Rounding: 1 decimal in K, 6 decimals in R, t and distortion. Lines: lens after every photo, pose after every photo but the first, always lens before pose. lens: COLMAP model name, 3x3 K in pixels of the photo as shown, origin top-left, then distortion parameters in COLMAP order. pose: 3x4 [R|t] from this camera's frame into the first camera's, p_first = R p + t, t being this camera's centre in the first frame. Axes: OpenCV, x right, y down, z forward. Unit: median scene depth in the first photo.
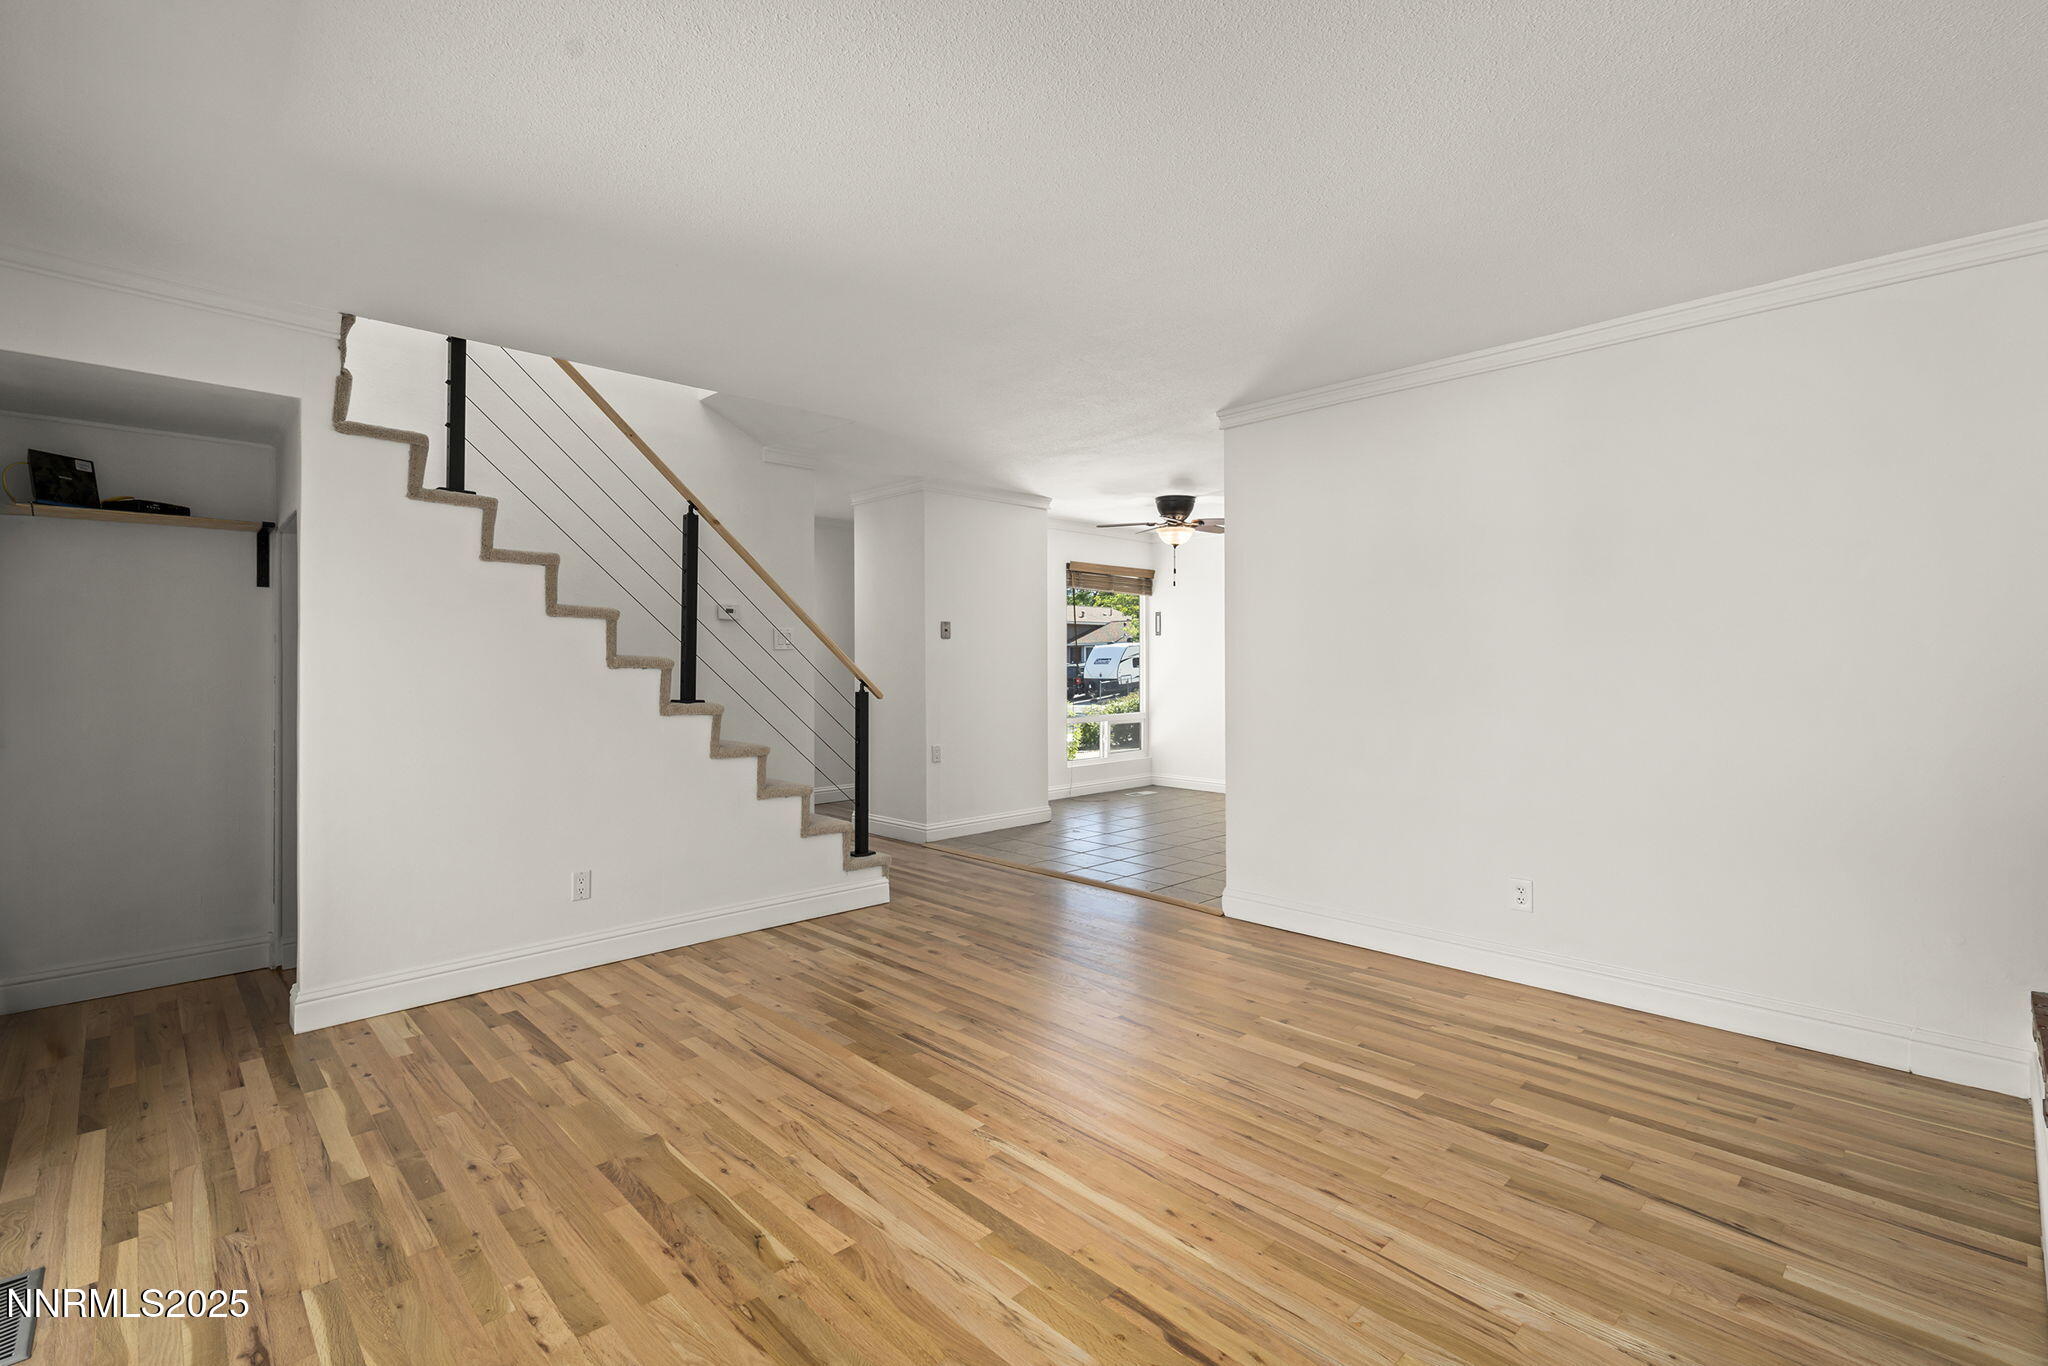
lens RADIAL K [[928.6, 0, 1027.4], [0, 928.6, 670.3], [0, 0, 1]] dist [-0.006055, 0.001023]
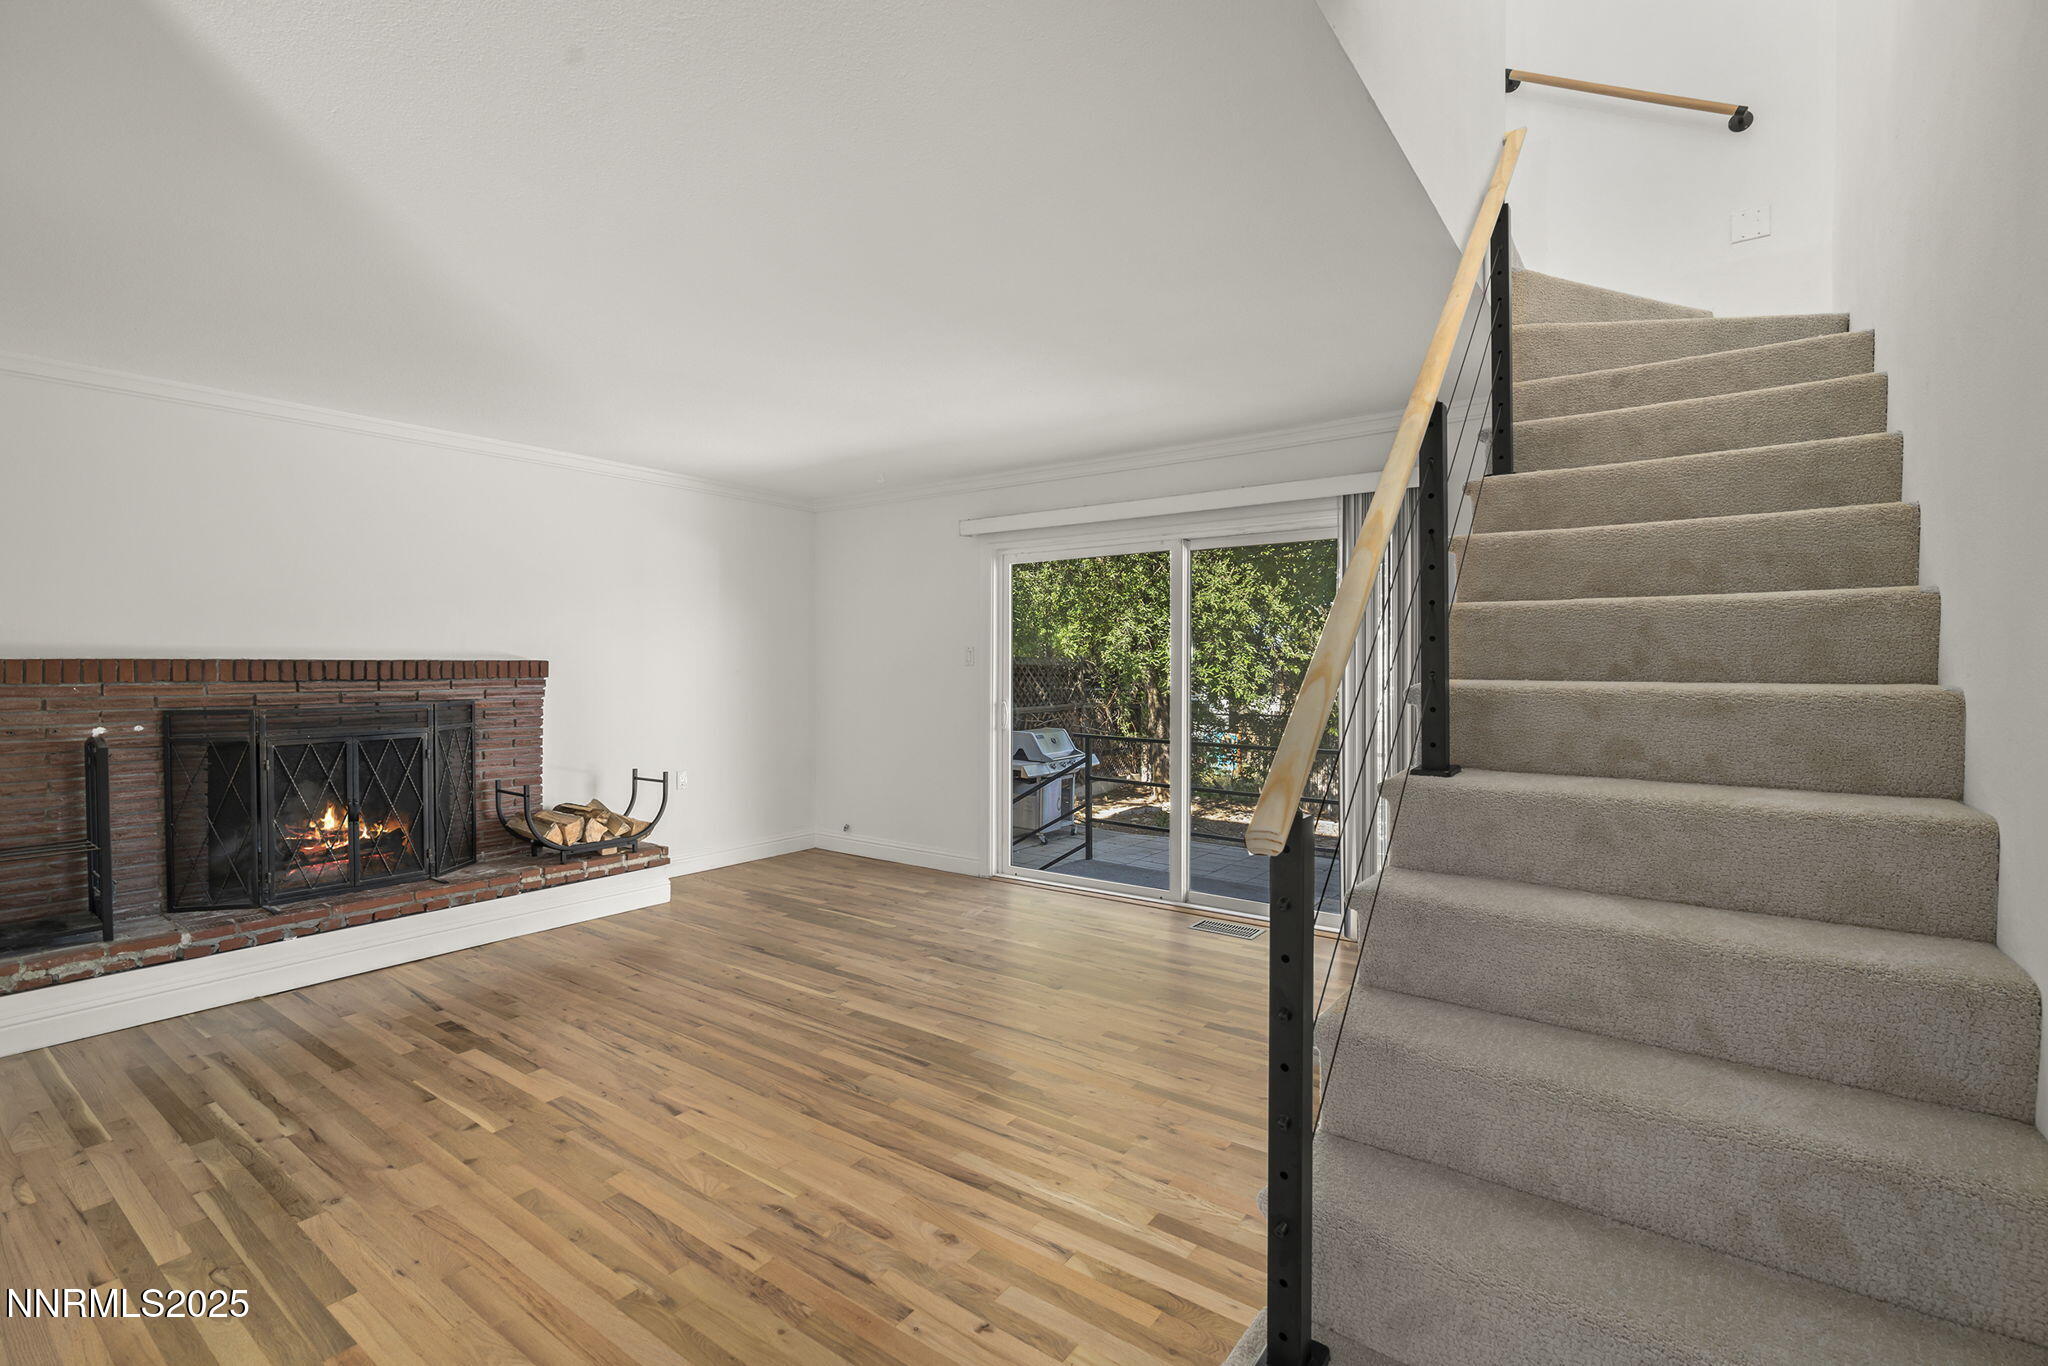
lens RADIAL K [[928.6, 0, 1024.8], [0, 928.6, 671.7], [0, 0, 1]] dist [-0.006055, 0.001023]
pose [[-0.986607, 0.004324, -0.163058, -0.081418], [0.000850, 0.999771, 0.021373, -0.047785], [0.163113, 0.020949, -0.986385, 2.078416]]
